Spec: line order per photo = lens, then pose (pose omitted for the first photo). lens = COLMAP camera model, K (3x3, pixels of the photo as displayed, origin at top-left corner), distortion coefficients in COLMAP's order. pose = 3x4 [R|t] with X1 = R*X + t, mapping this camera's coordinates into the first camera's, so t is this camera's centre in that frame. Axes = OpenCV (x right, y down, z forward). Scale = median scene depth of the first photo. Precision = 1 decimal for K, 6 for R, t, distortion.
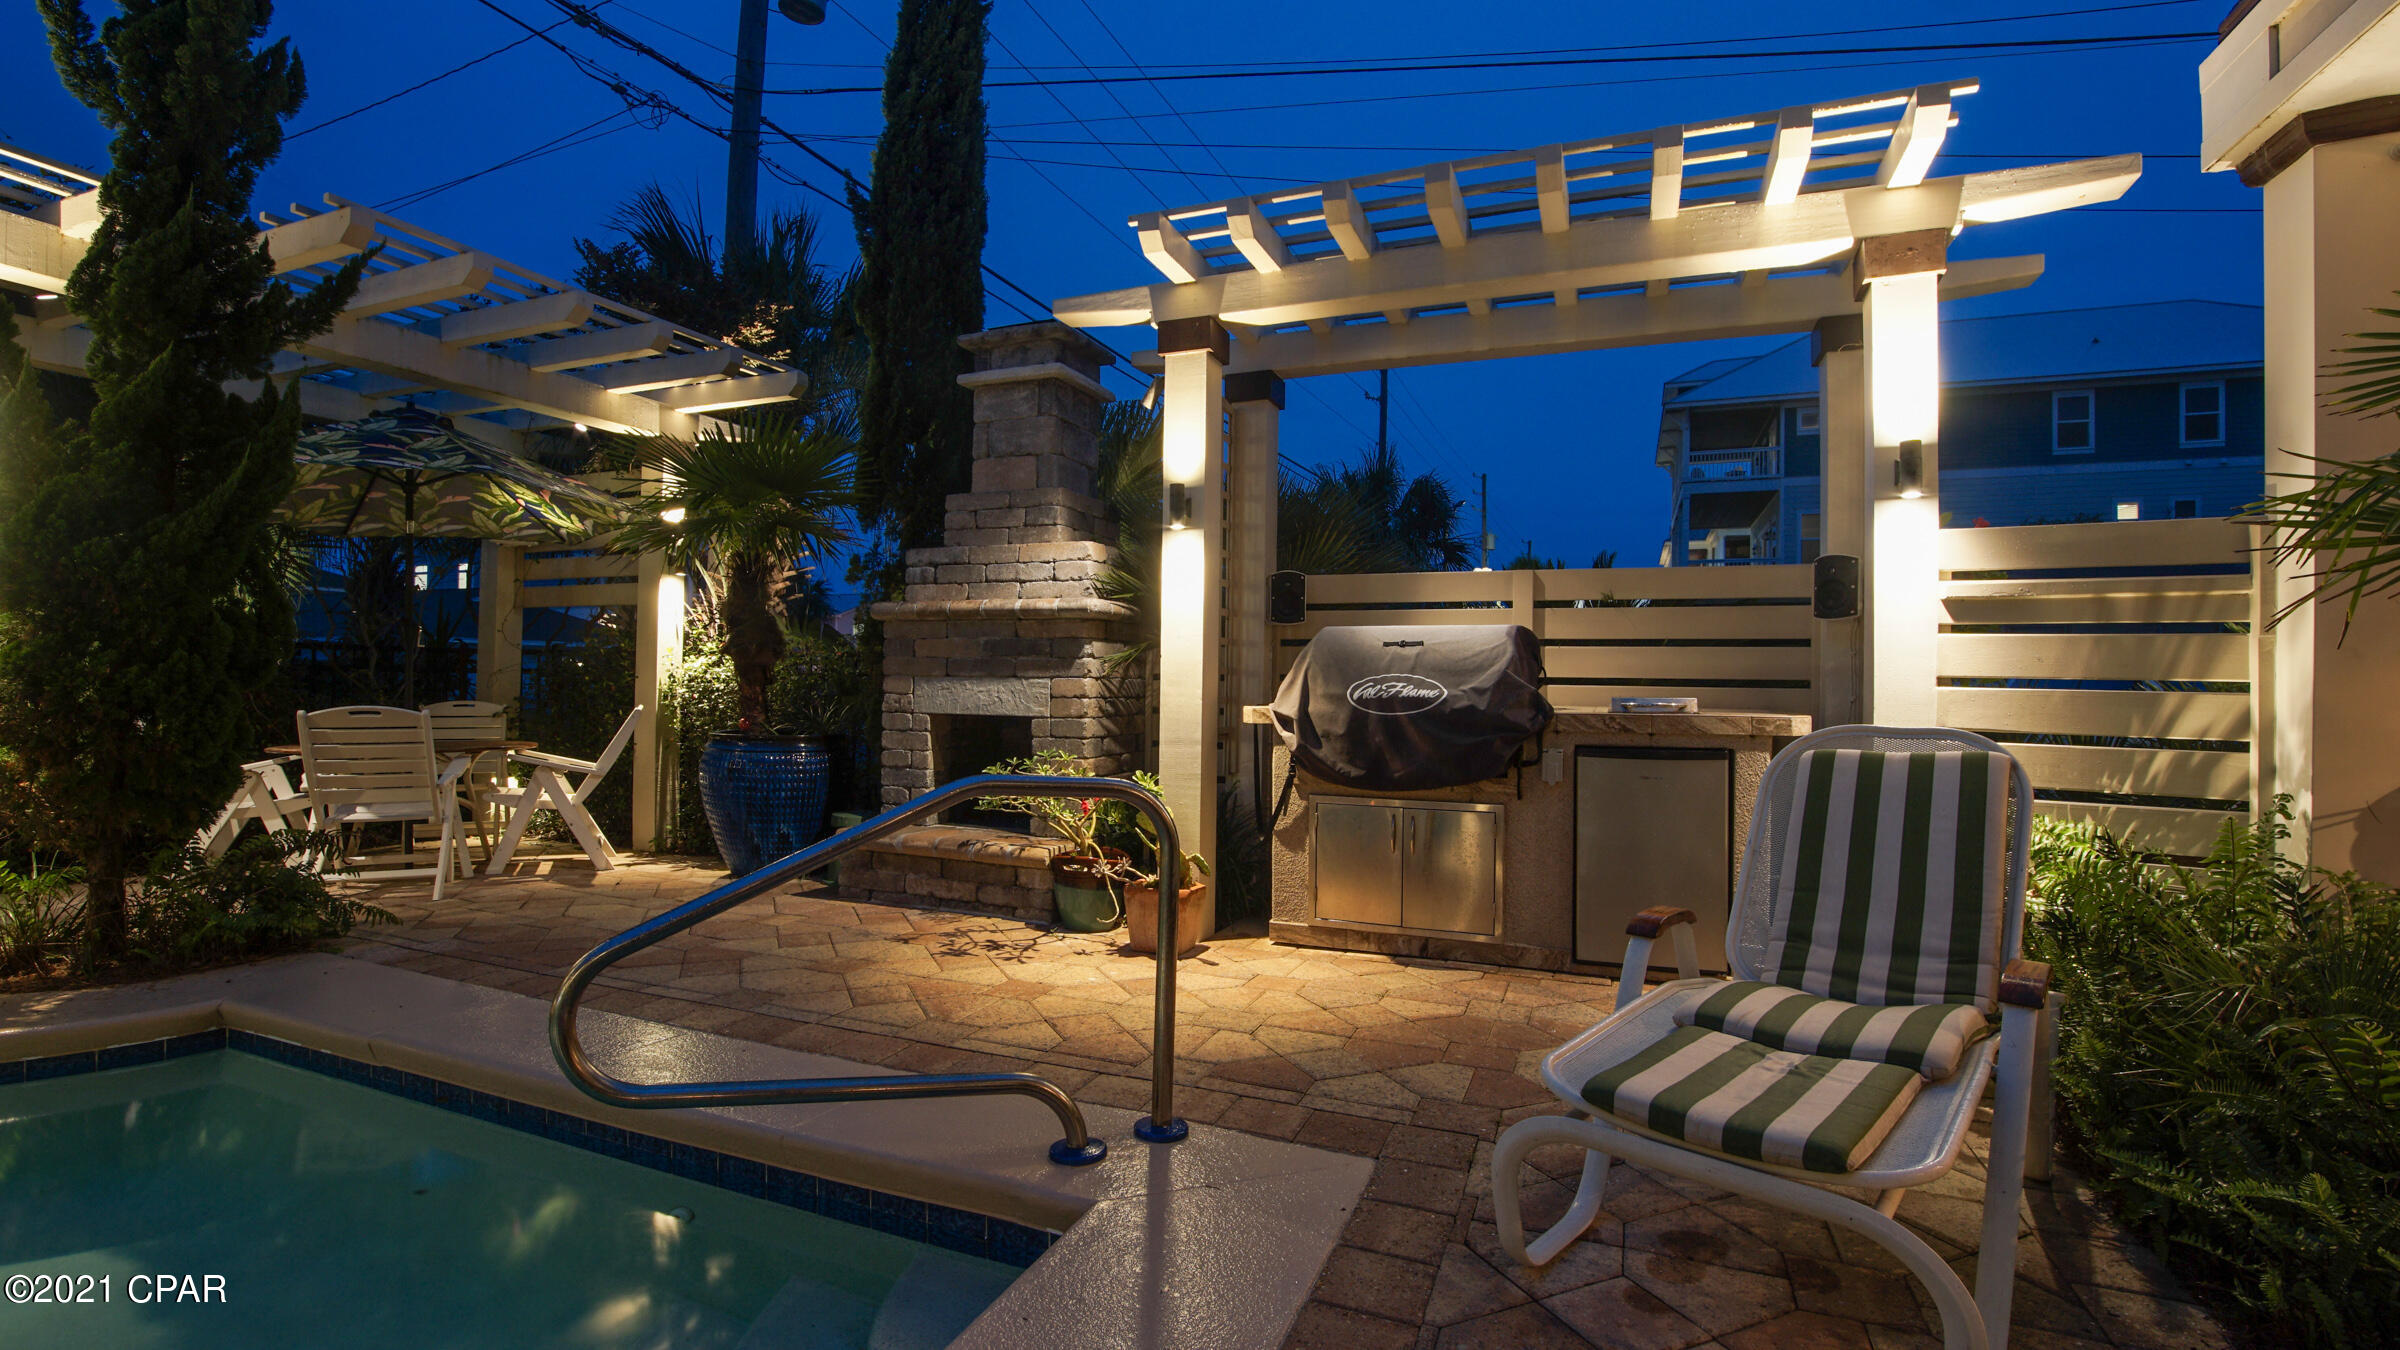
lens RADIAL K [[1071.0, 0, 1188.2], [0, 1071.0, 677.2], [0, 0, 1]] dist [-0.030645, 0.004724]
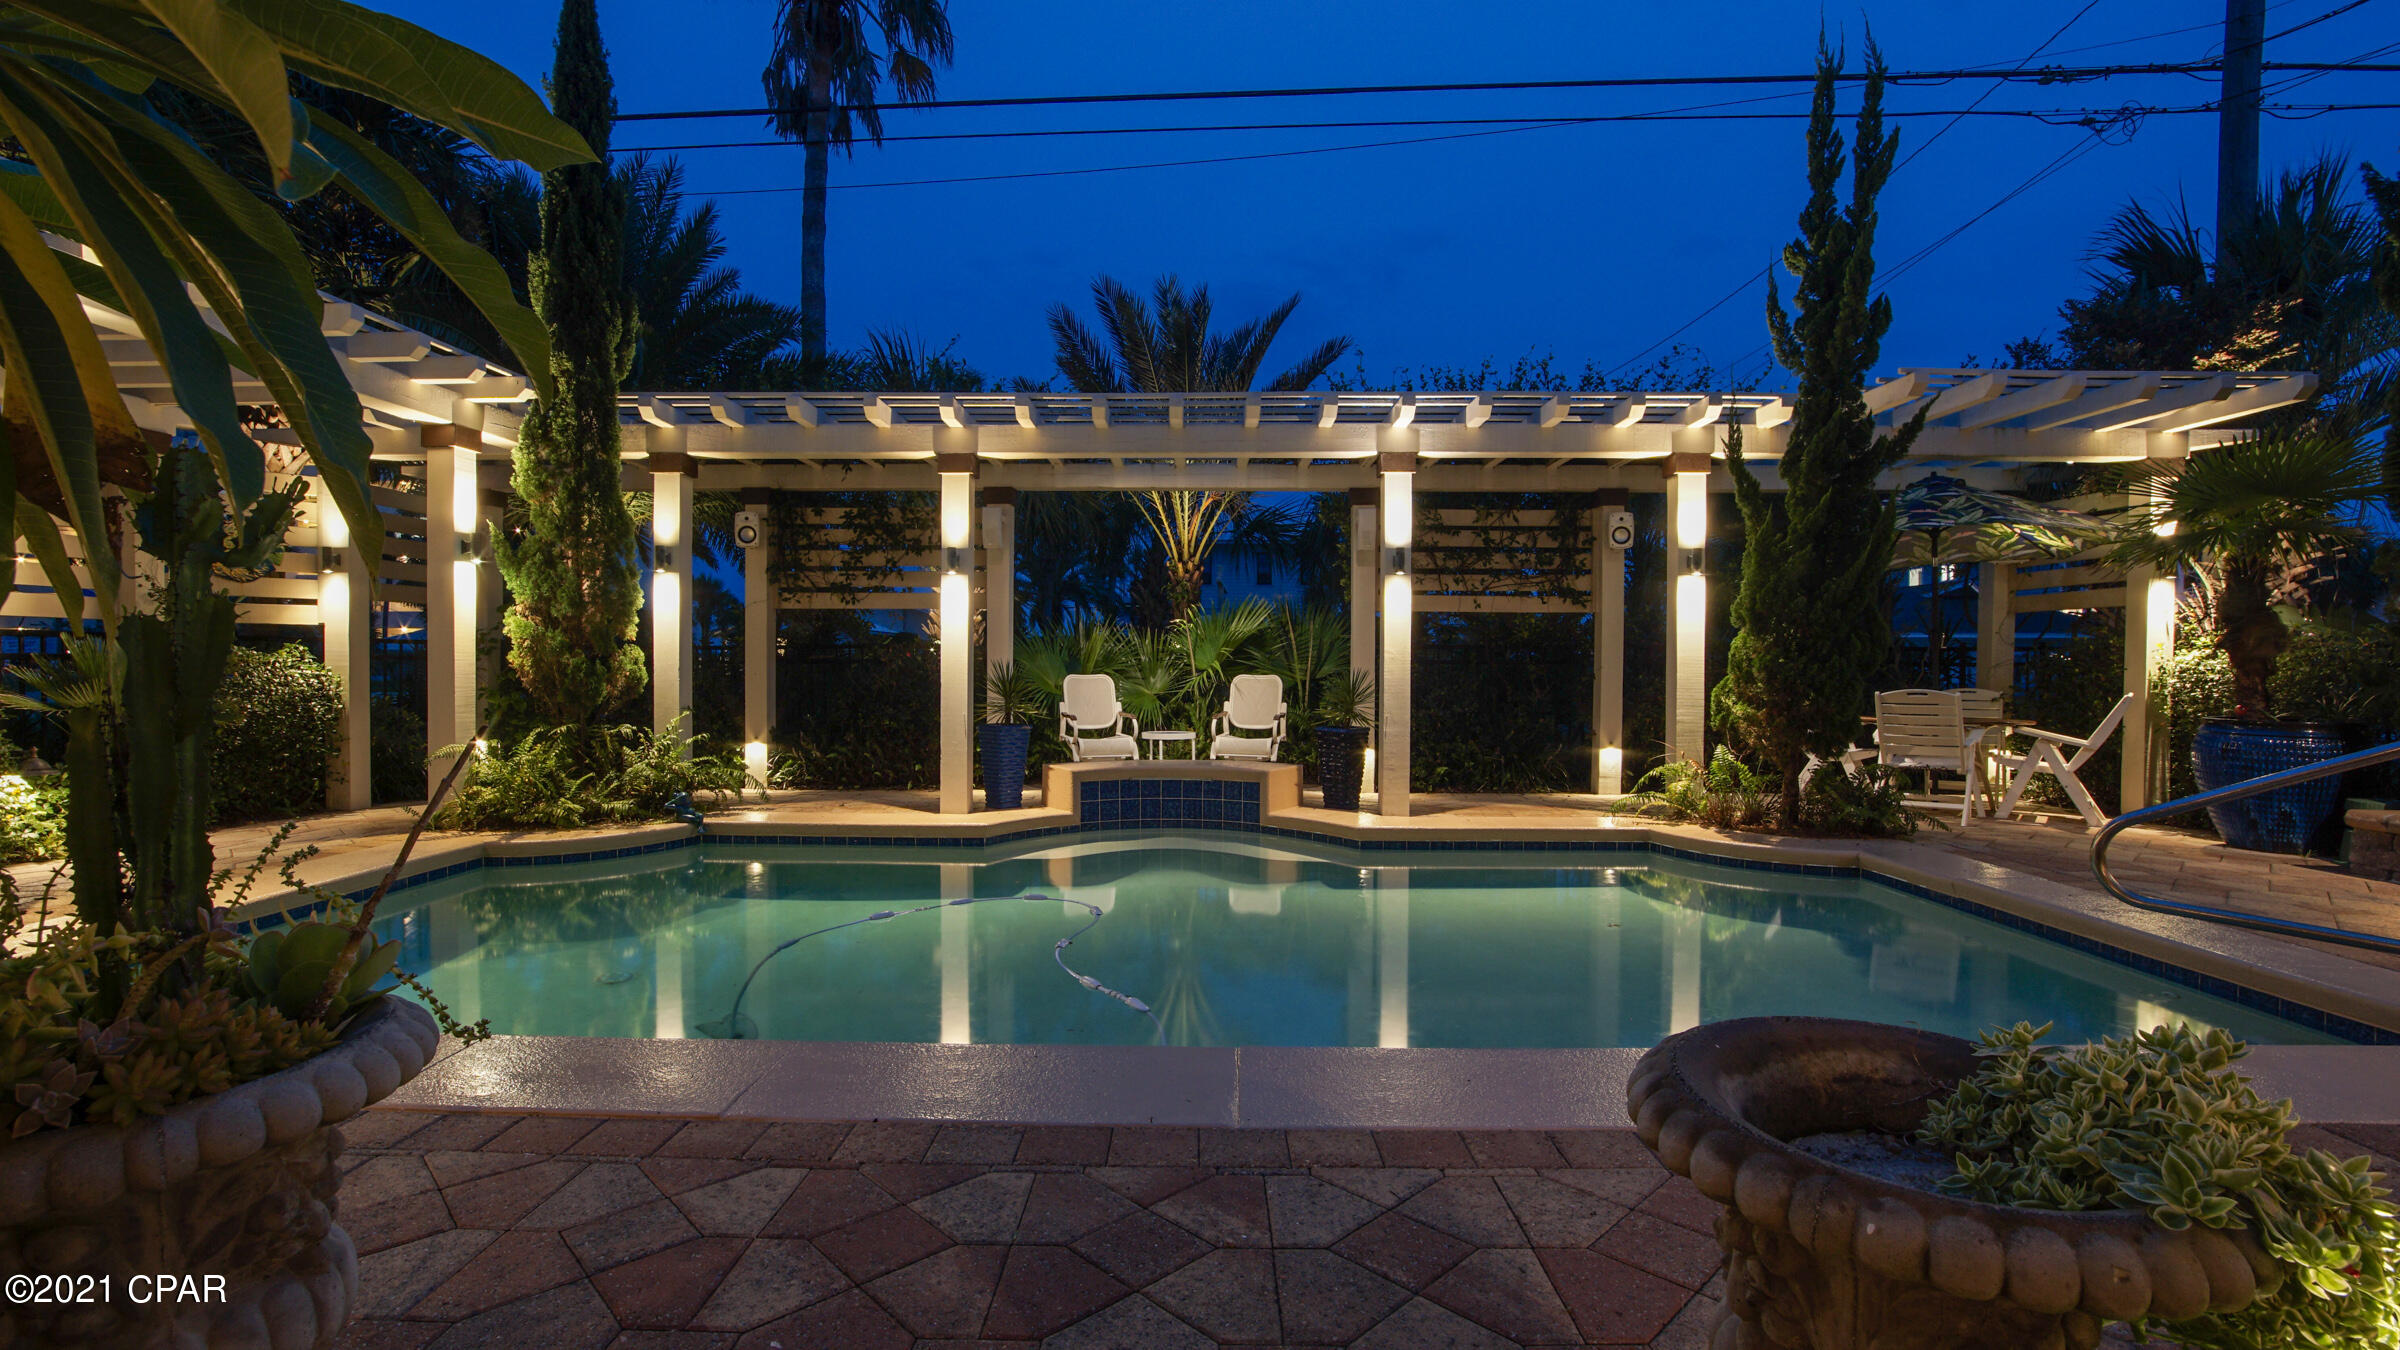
lens RADIAL K [[1071.0, 0, 1183.5], [0, 1071.0, 677.7], [0, 0, 1]] dist [-0.030645, 0.004724]
pose [[0.363239, 0.001300, -0.931695, 0.177779], [0.004437, 0.999985, 0.003125, 0.001009], [0.931686, -0.005269, 0.363227, -0.384184]]
